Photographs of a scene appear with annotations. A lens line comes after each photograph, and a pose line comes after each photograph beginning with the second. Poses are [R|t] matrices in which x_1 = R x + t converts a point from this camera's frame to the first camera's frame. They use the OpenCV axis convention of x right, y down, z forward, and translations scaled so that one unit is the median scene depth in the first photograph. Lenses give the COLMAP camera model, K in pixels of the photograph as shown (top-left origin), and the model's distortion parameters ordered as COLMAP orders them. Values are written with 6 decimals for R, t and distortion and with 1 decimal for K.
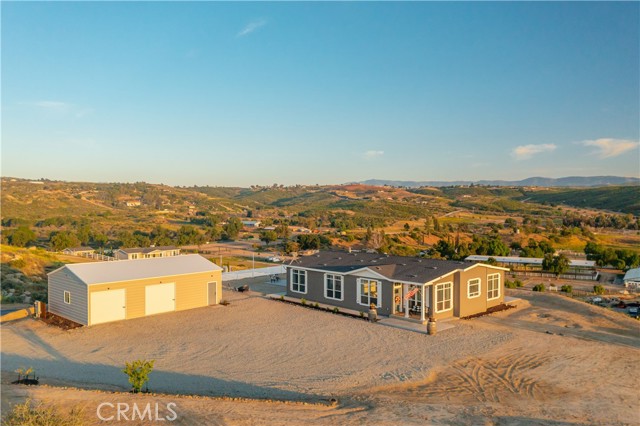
lens RADIAL K [[520.4, 0, 320.0], [0, 520.4, 213.0], [0, 0, 1]] dist [0.001654, 0.004886]
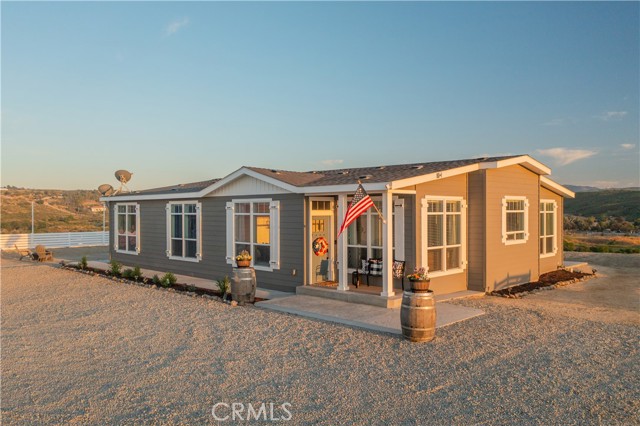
lens RADIAL K [[505.5, 0, 320.0], [0, 505.5, 213.0], [0, 0, 1]] dist [0.001468, -0.000518]
pose [[0.998488, -0.002060, 0.054930, 0.108809], [0.002984, 0.999856, -0.016735, 0.125554], [-0.054888, 0.016874, 0.998350, 0.539473]]
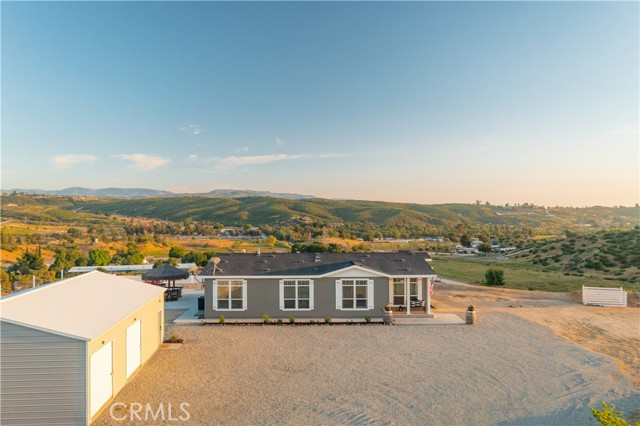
lens RADIAL K [[510.5, 0, 320.0], [0, 510.5, 213.0], [0, 0, 1]] dist [-0.001697, 0.001740]
pose [[0.664538, 0.000041, 0.747255, -0.508156], [0.014859, 0.999802, -0.013268, 0.023925], [-0.747107, 0.019921, 0.664405, 0.414757]]
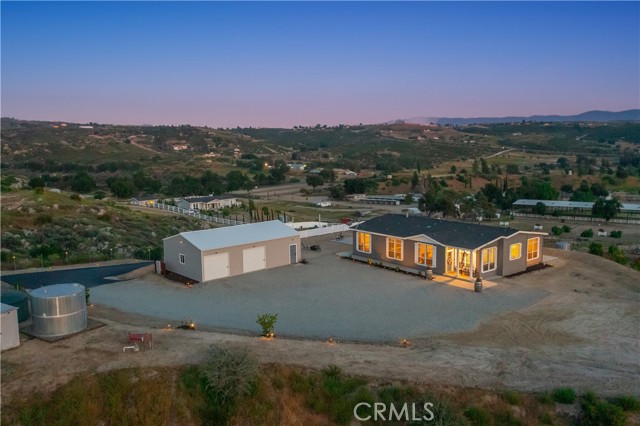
lens RADIAL K [[525.6, 0, 320.0], [0, 525.6, 213.0], [0, 0, 1]] dist [0.005670, 0.007358]
pose [[0.996547, -0.004526, -0.082903, -0.041022], [0.013985, 0.993397, 0.113875, -0.073381], [0.081840, -0.114641, 0.990030, -0.181752]]
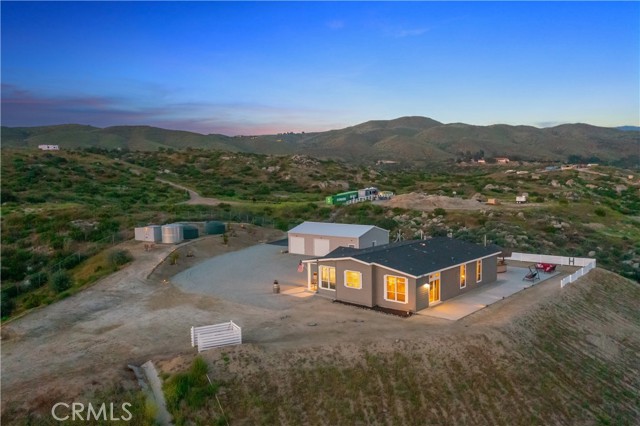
lens RADIAL K [[535.3, 0, 320.0], [0, 535.3, 213.0], [0, 0, 1]] dist [0.003398, -0.000984]
pose [[0.093314, 0.077142, -0.992644, 1.206830], [-0.003321, 0.997012, 0.077169, -0.069359], [0.995631, -0.003905, 0.093291, 0.723474]]
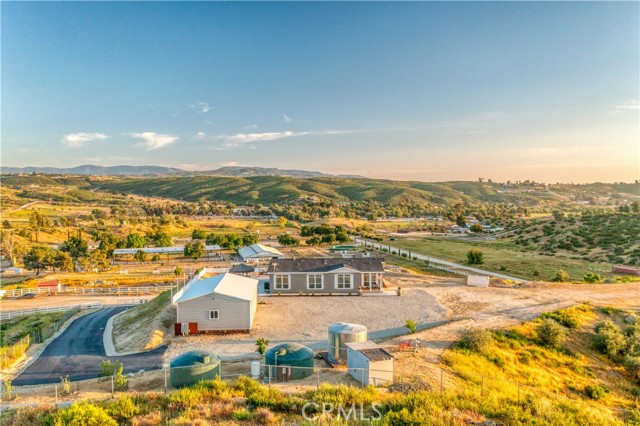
lens RADIAL K [[505.5, 0, 320.0], [0, 505.5, 213.0], [0, 0, 1]] dist [0.001468, -0.000518]
pose [[0.674672, -0.039333, 0.737069, -1.054970], [0.019807, 0.999184, 0.035190, -0.121407], [-0.737852, -0.009143, 0.674901, -0.076984]]
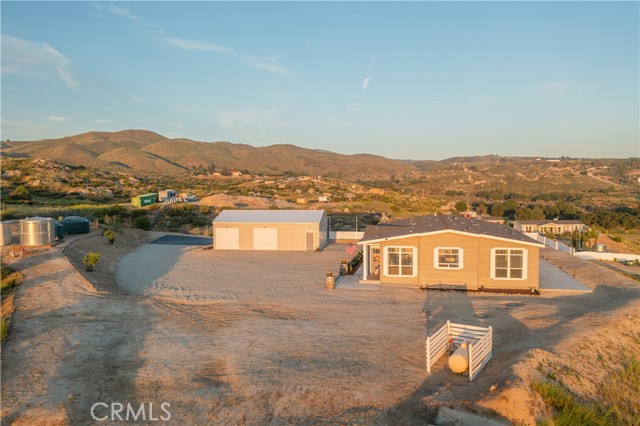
lens RADIAL K [[510.5, 0, 320.0], [0, 510.5, 213.0], [0, 0, 1]] dist [-0.001697, 0.001740]
pose [[0.582238, 0.043018, -0.811880, 0.738203], [-0.006483, 0.998813, 0.048273, 0.027199], [0.812993, -0.022843, 0.581826, 0.298602]]
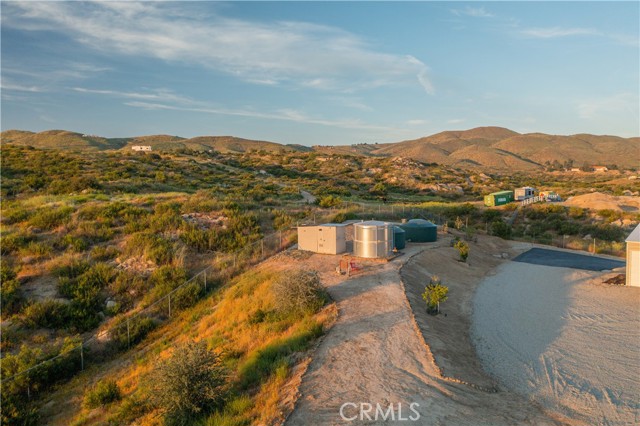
lens RADIAL K [[510.5, 0, 320.0], [0, 510.5, 213.0], [0, 0, 1]] dist [-0.001697, 0.001740]
pose [[-0.034973, 0.059018, -0.997644, 0.370631], [-0.010475, 0.998178, 0.059416, 0.030395], [0.999333, 0.012529, -0.034291, 0.376824]]
